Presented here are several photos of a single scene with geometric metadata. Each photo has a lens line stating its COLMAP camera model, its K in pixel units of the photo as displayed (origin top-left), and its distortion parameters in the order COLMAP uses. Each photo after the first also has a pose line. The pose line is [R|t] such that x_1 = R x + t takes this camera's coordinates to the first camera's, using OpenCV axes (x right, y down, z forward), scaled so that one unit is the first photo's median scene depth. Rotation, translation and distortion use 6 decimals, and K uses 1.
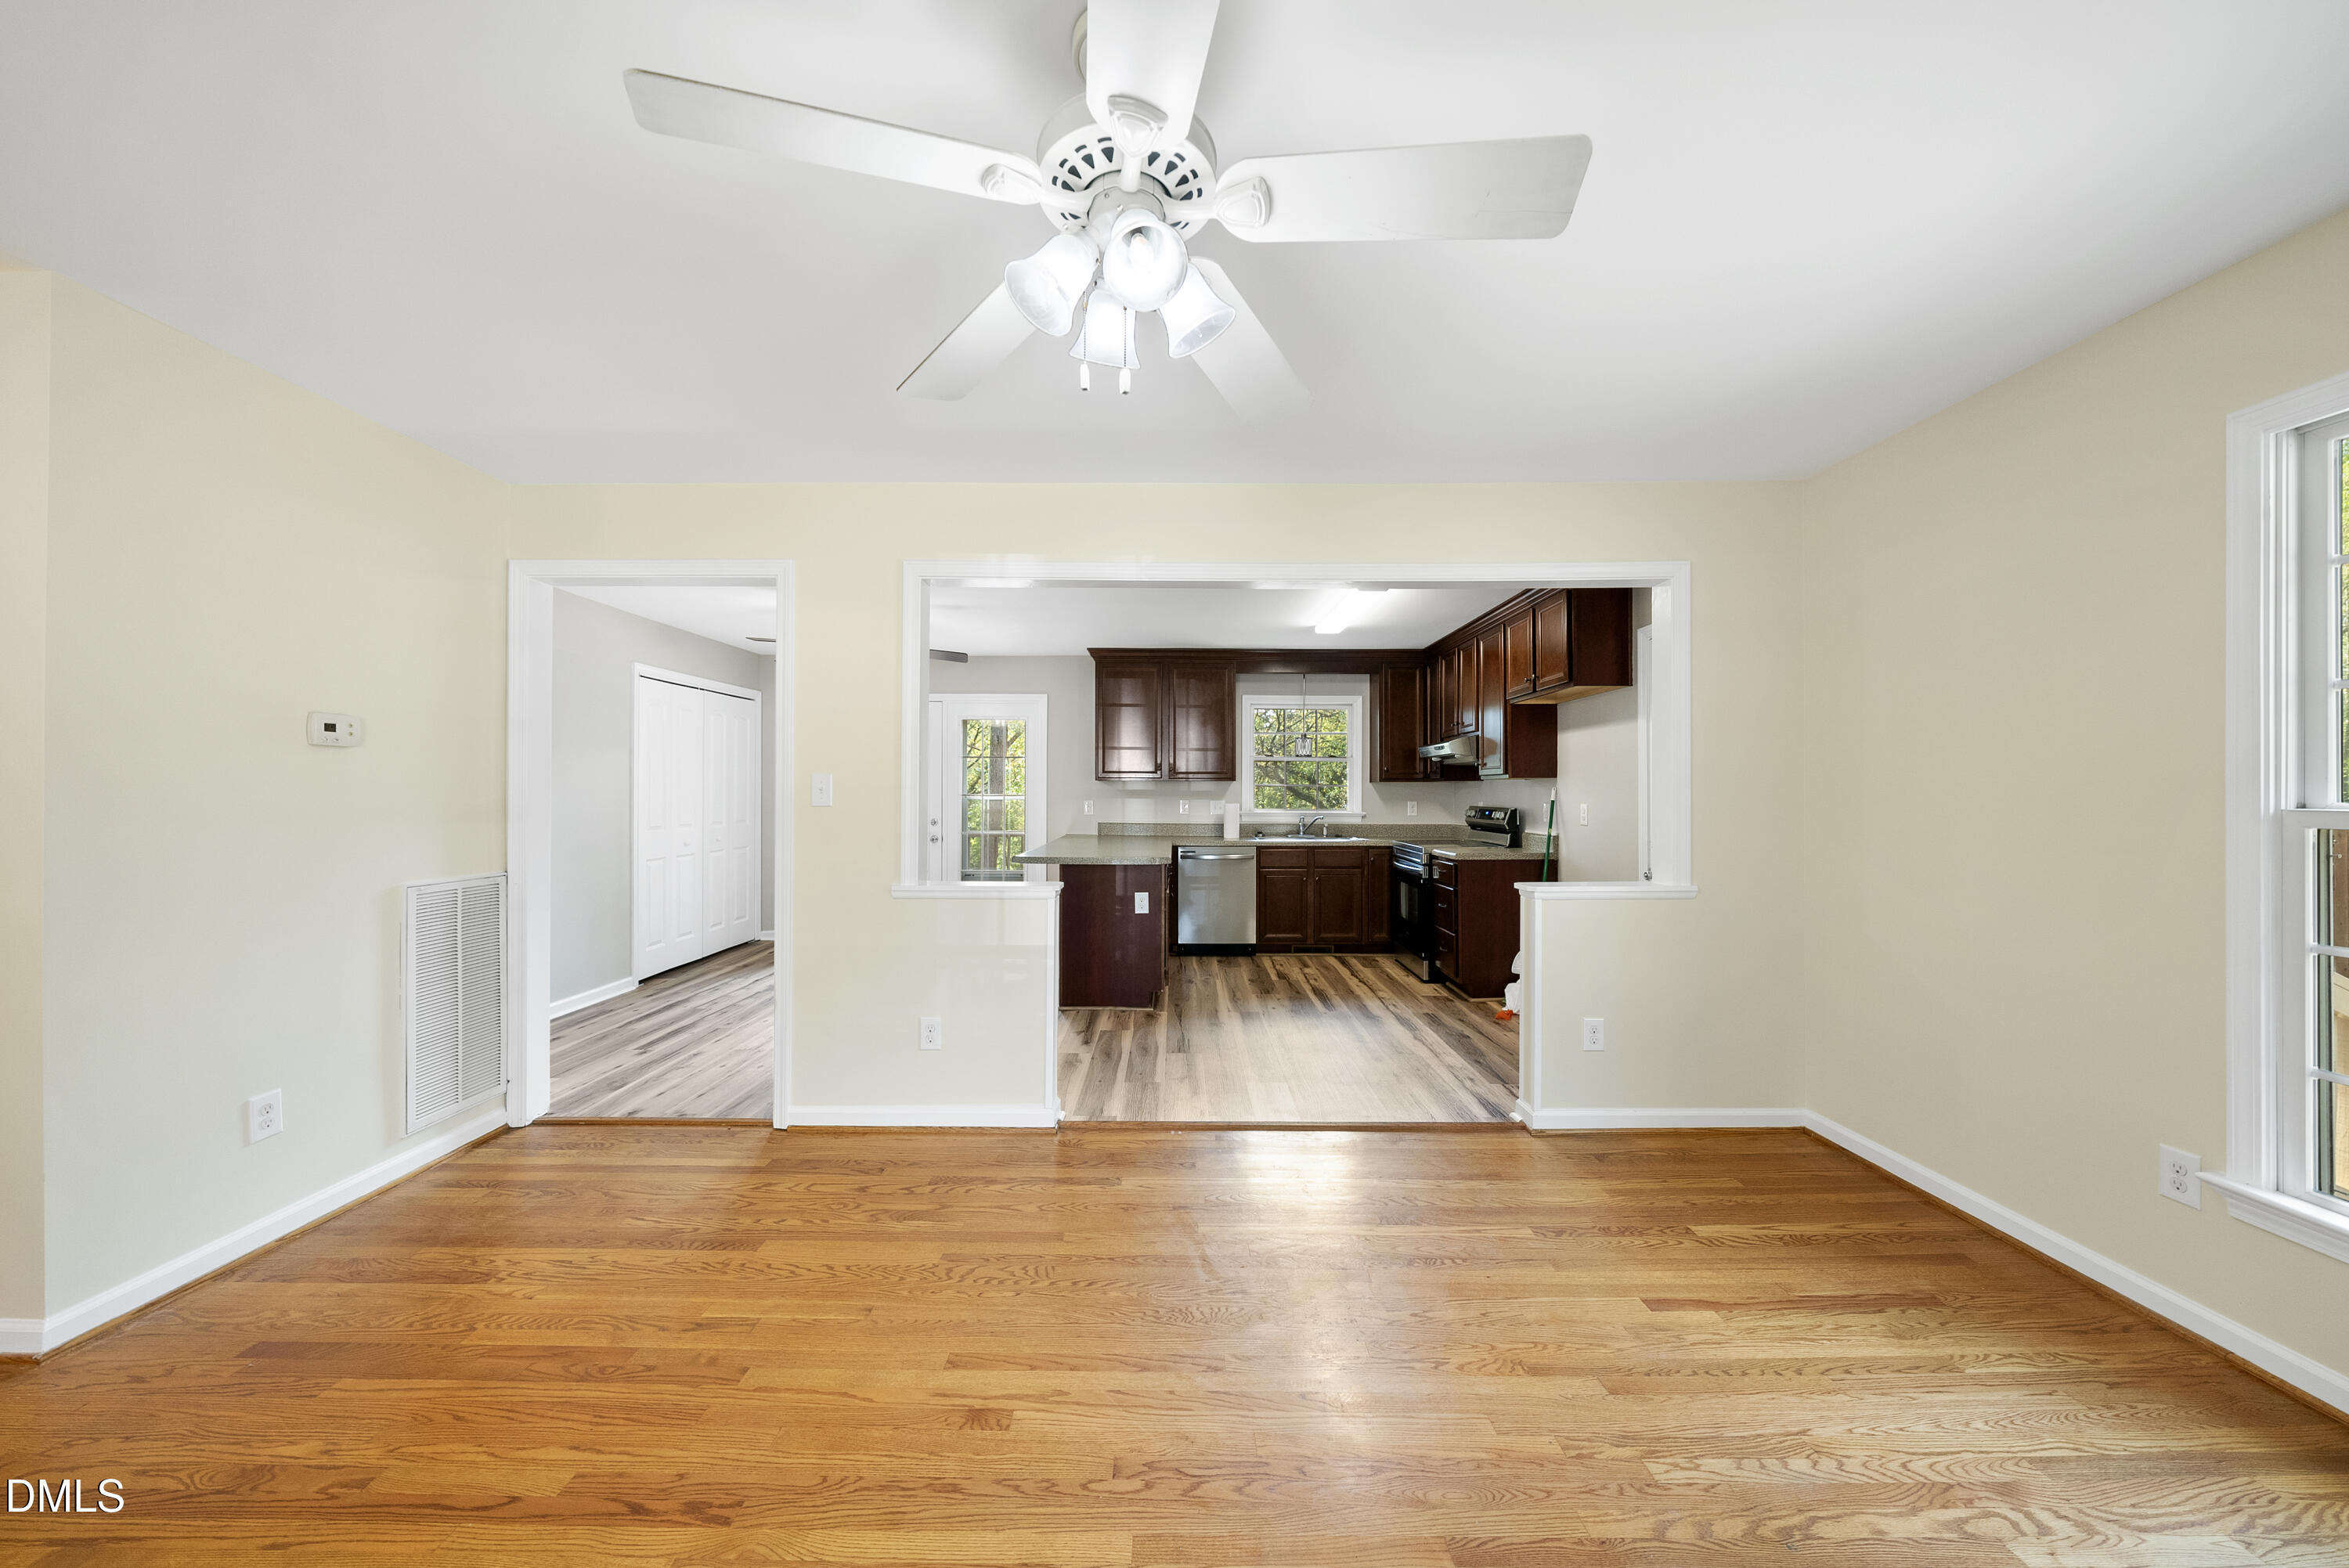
lens RADIAL K [[837.8, 0, 1172.0], [0, 837.8, 793.2], [0, 0, 1]] dist [-0.007642, -0.000157]
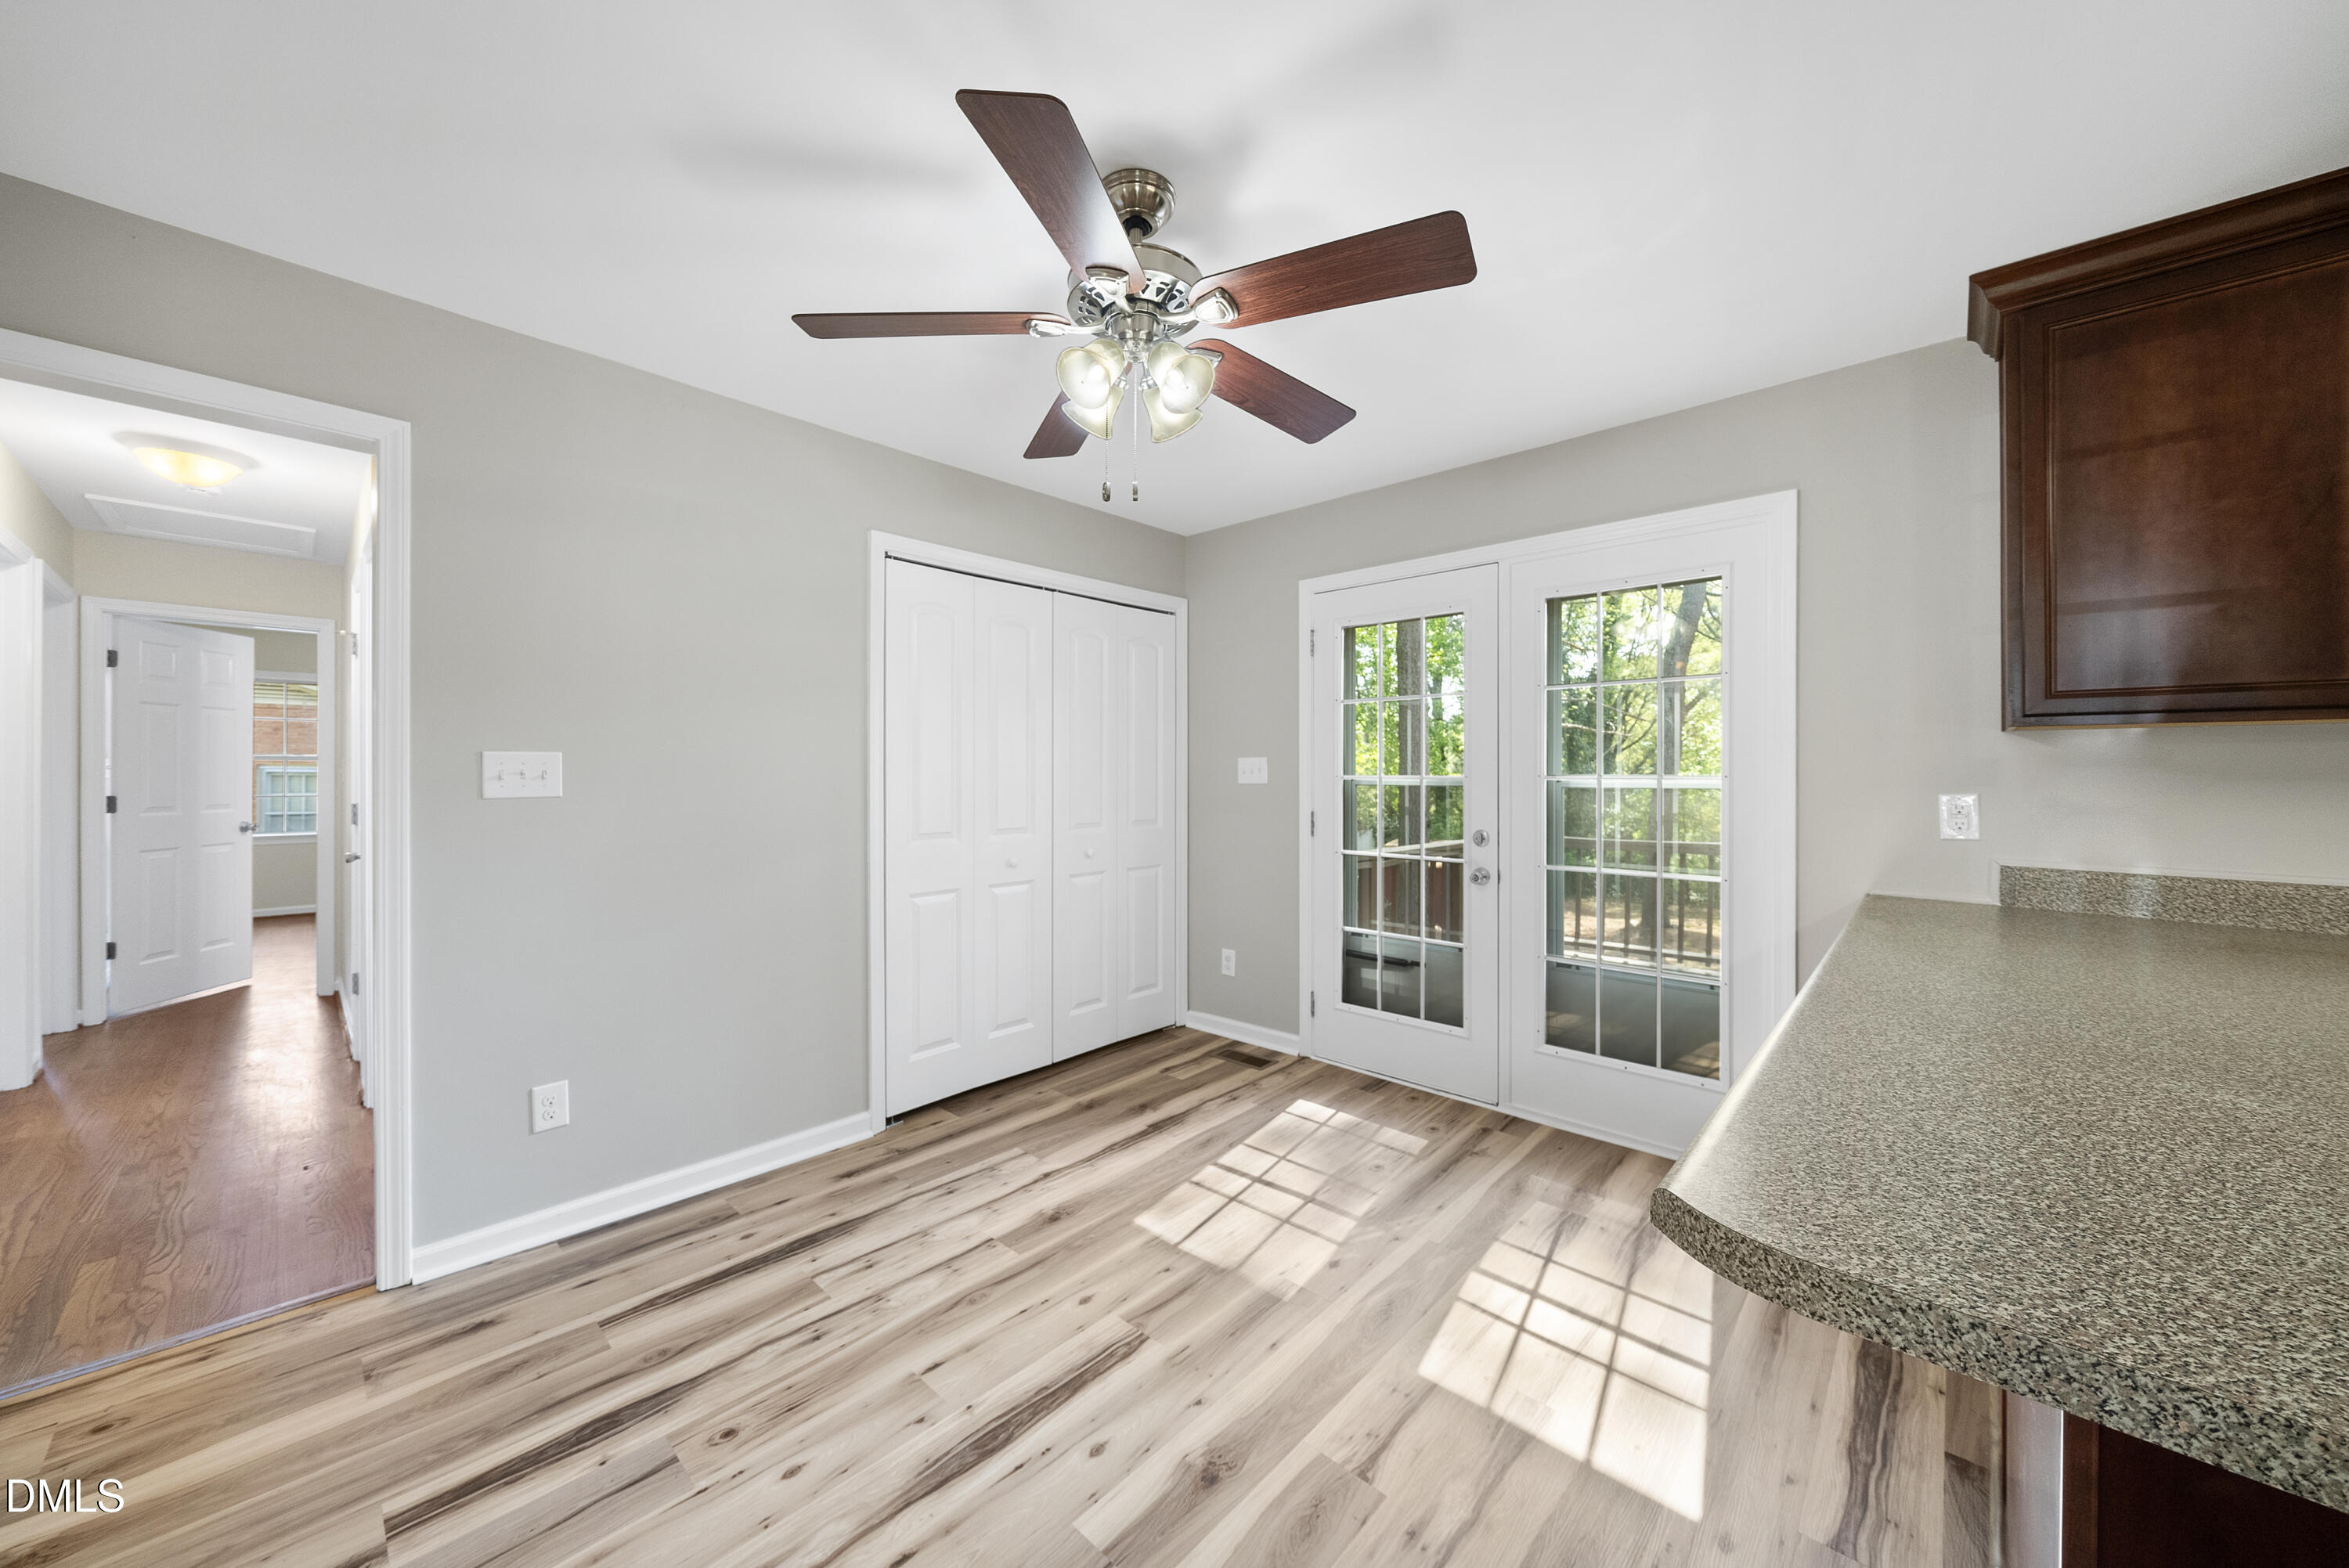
lens RADIAL K [[826.7, 0, 1171.9], [0, 826.7, 773.8], [0, 0, 1]] dist [-0.002771, -0.000201]
pose [[0.728972, -0.002998, -0.684537, -0.141847], [0.001094, 0.999994, -0.003215, 0.002762], [0.684543, 0.001595, 0.728971, 0.773828]]
